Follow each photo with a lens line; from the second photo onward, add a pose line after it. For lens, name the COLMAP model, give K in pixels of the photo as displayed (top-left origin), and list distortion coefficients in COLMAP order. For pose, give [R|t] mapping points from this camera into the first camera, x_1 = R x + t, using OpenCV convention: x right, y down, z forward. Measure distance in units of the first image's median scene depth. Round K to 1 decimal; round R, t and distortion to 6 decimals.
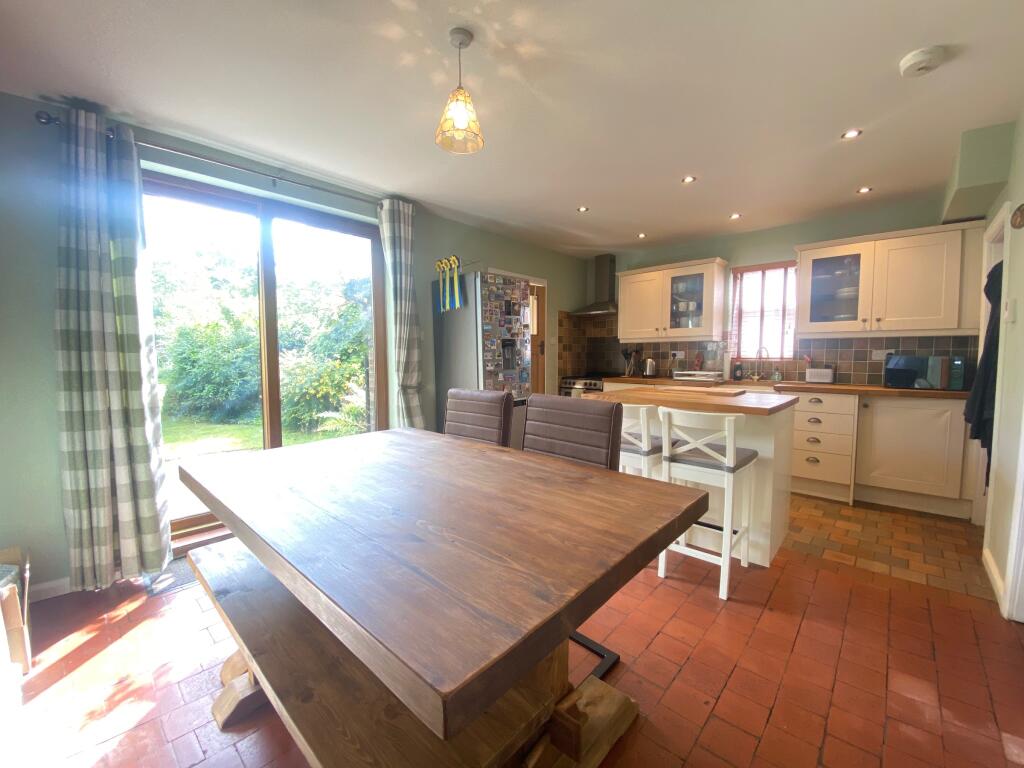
lens RADIAL K [[419.1, 0, 511.0], [0, 419.1, 384.2], [0, 0, 1]] dist [-0.000506, -0.002076]
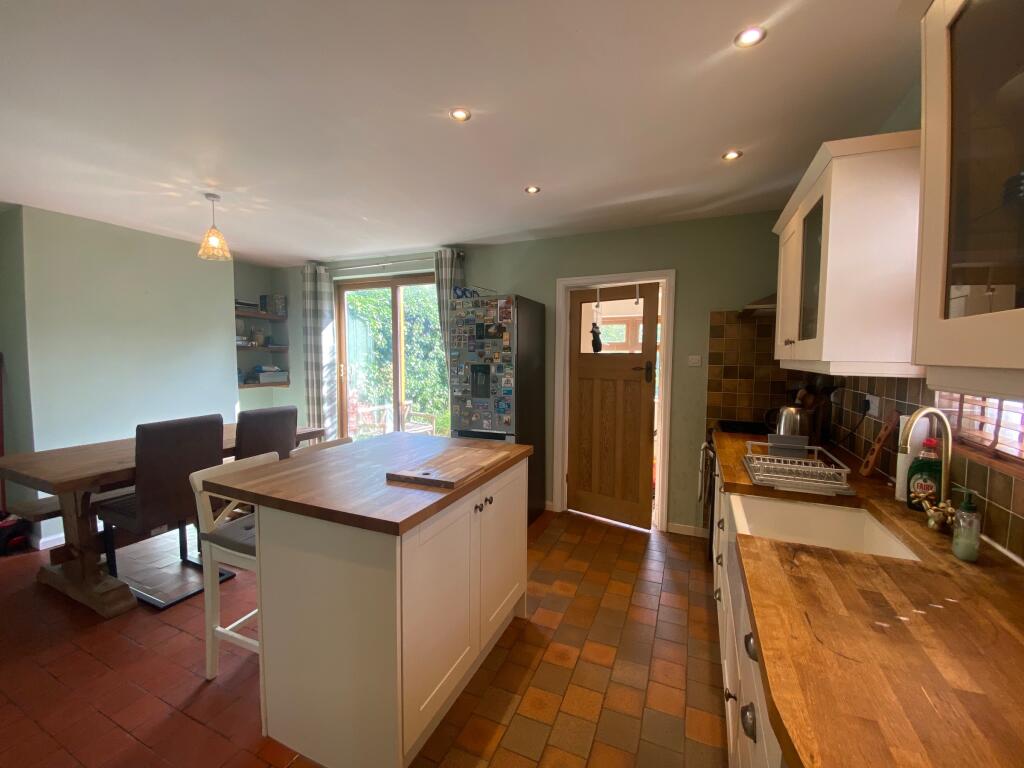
lens RADIAL K [[419.1, 0, 518.2], [0, 419.1, 374.4], [0, 0, 1]] dist [-0.000506, -0.002076]
pose [[0.332258, 0.047596, -0.941987, 0.886552], [-0.071751, 0.997107, 0.025073, -0.113796], [0.940455, 0.059258, 0.334712, 0.759256]]
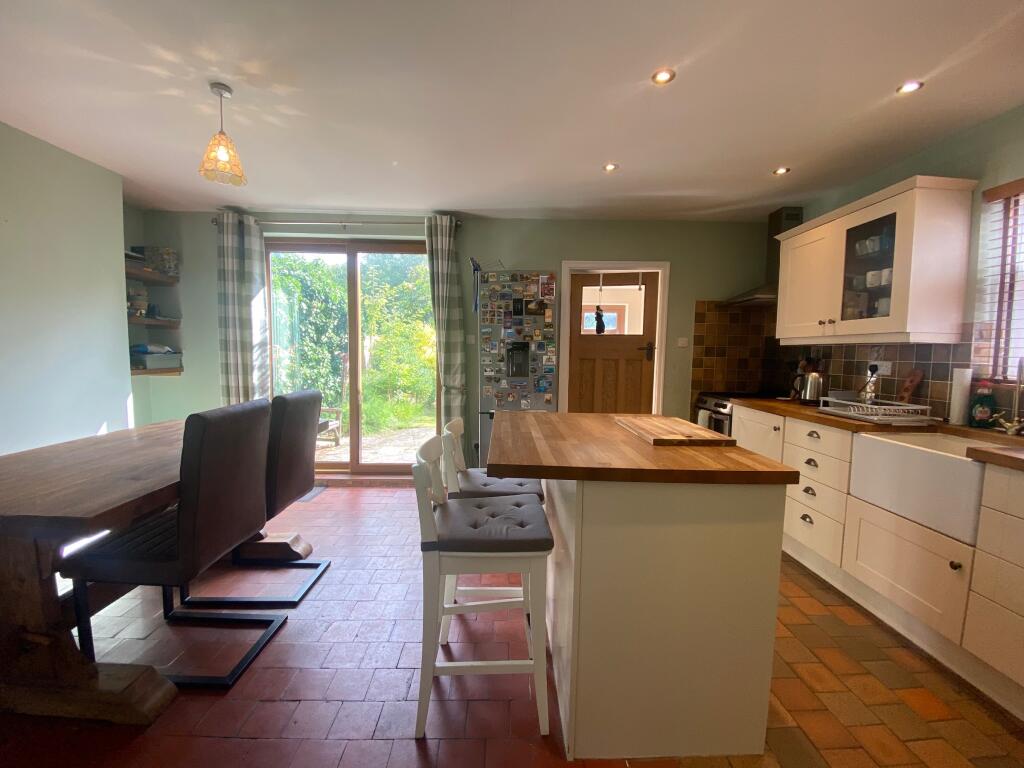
lens RADIAL K [[419.1, 0, 516.5], [0, 419.1, 380.6], [0, 0, 1]] dist [-0.000506, -0.002076]
pose [[0.694894, 0.063069, -0.716341, 0.626514], [-0.067196, 0.997483, 0.022638, -0.045287], [0.715966, 0.032404, 0.697383, 0.374670]]
